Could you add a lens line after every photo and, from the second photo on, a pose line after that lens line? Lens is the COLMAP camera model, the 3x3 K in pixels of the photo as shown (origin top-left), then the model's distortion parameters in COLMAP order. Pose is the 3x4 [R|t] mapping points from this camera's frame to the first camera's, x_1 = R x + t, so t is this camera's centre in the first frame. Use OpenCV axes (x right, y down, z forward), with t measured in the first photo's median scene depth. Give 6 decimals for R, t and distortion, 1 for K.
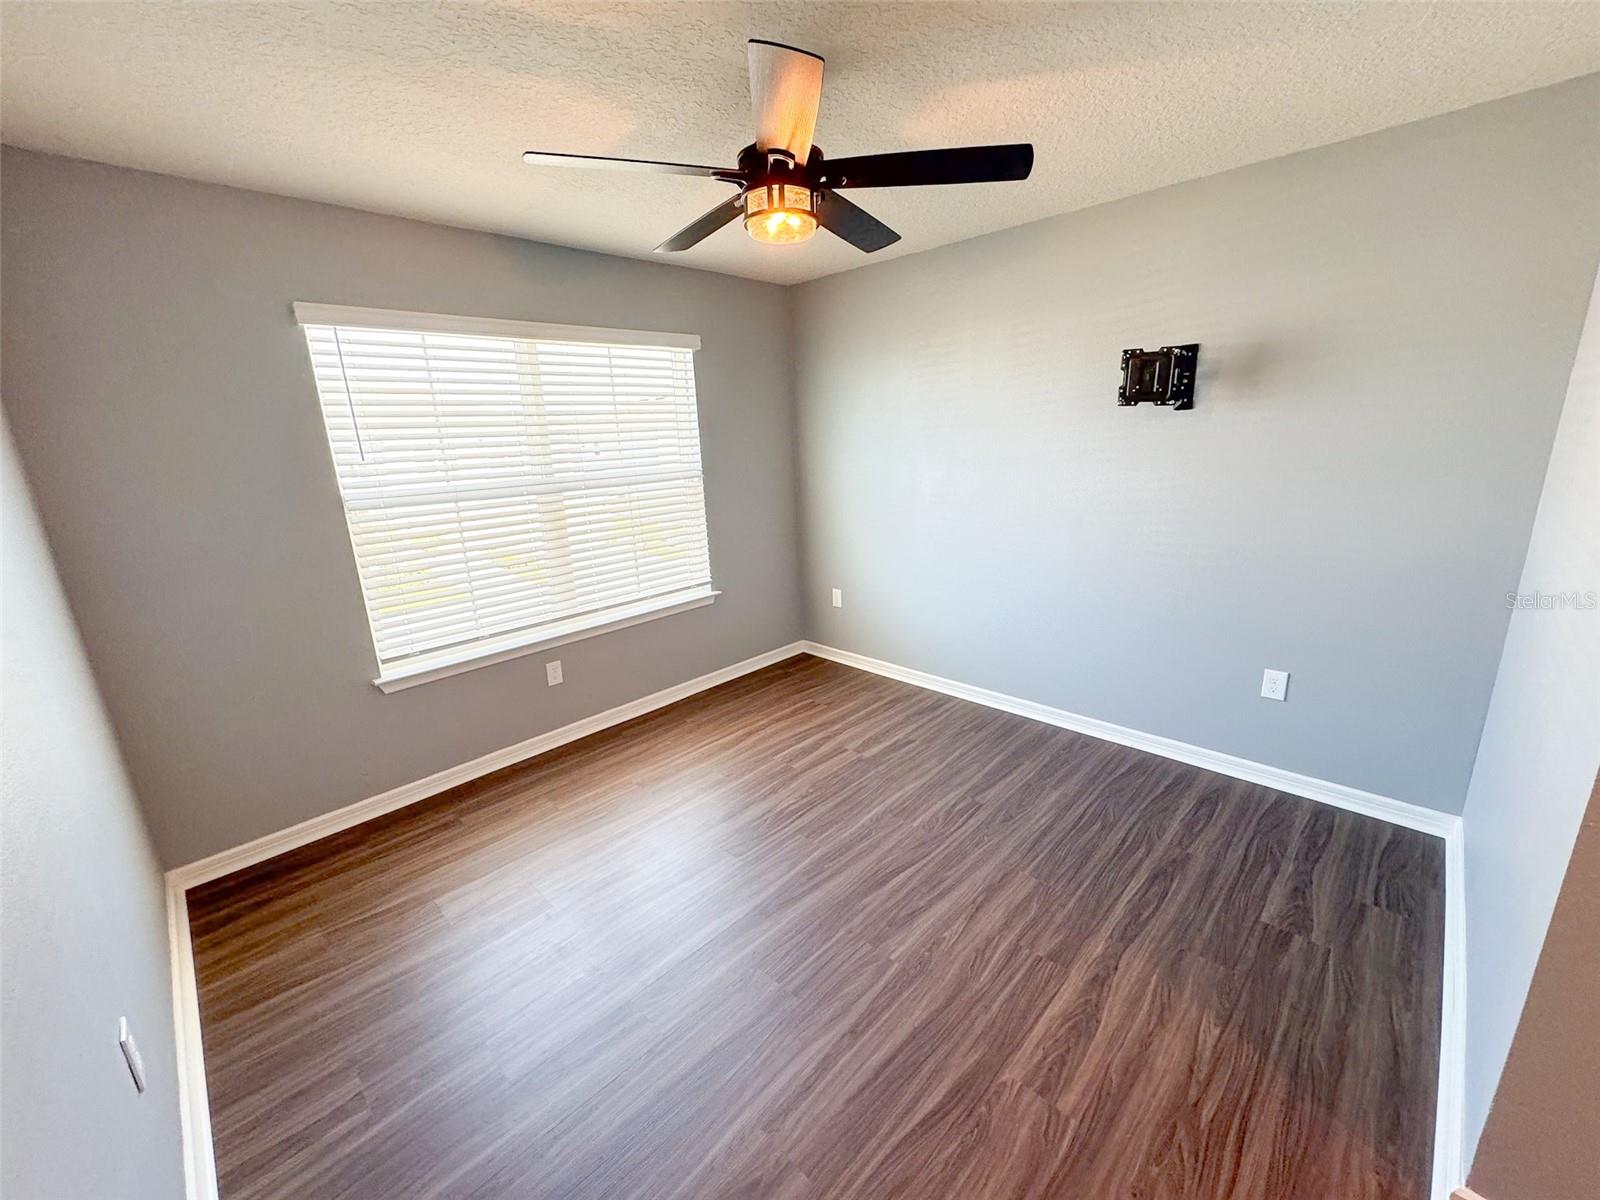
lens RADIAL K [[639.3, 0, 798.5], [0, 639.3, 599.0], [0, 0, 1]] dist [-0.003048, 0.000126]
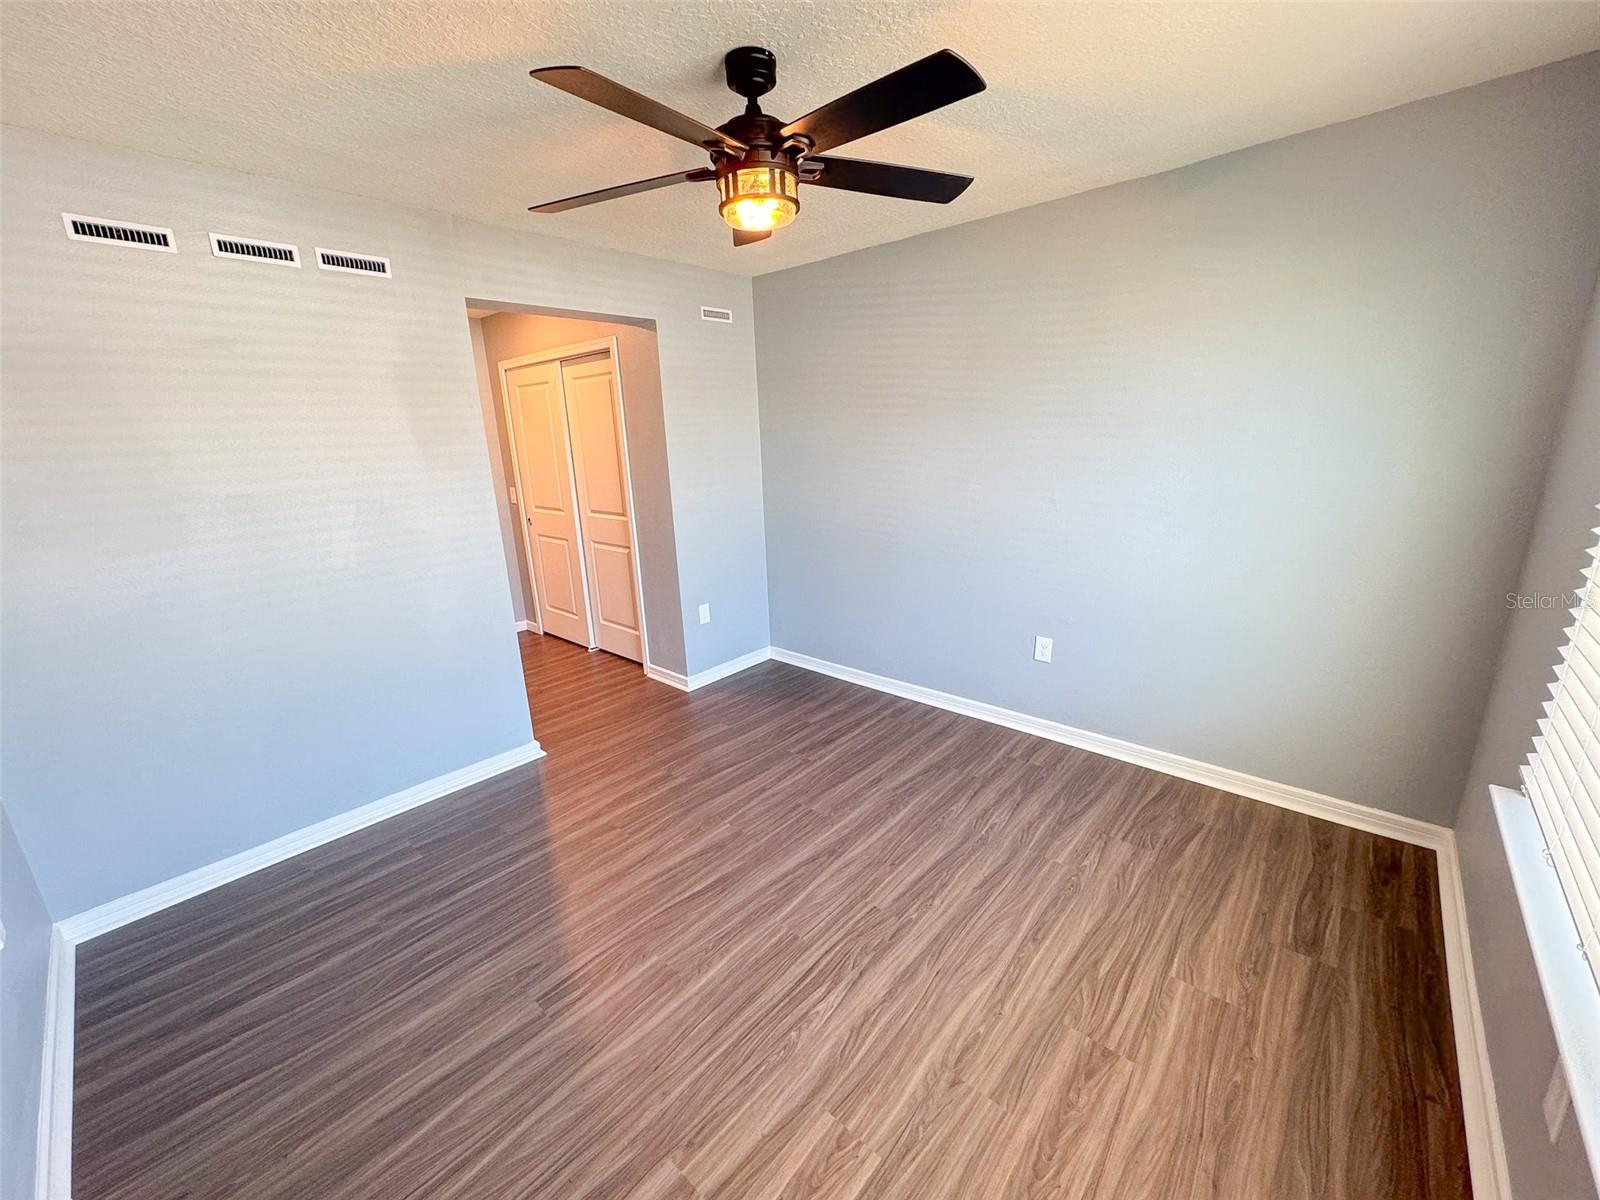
lens RADIAL K [[639.3, 0, 798.5], [0, 639.3, 599.0], [0, 0, 1]] dist [-0.003048, 0.000126]
pose [[-0.995753, 0.088602, -0.025030, -0.006877], [0.064820, 0.867706, 0.492834, -0.397130], [0.065385, 0.489118, -0.869764, 1.528672]]
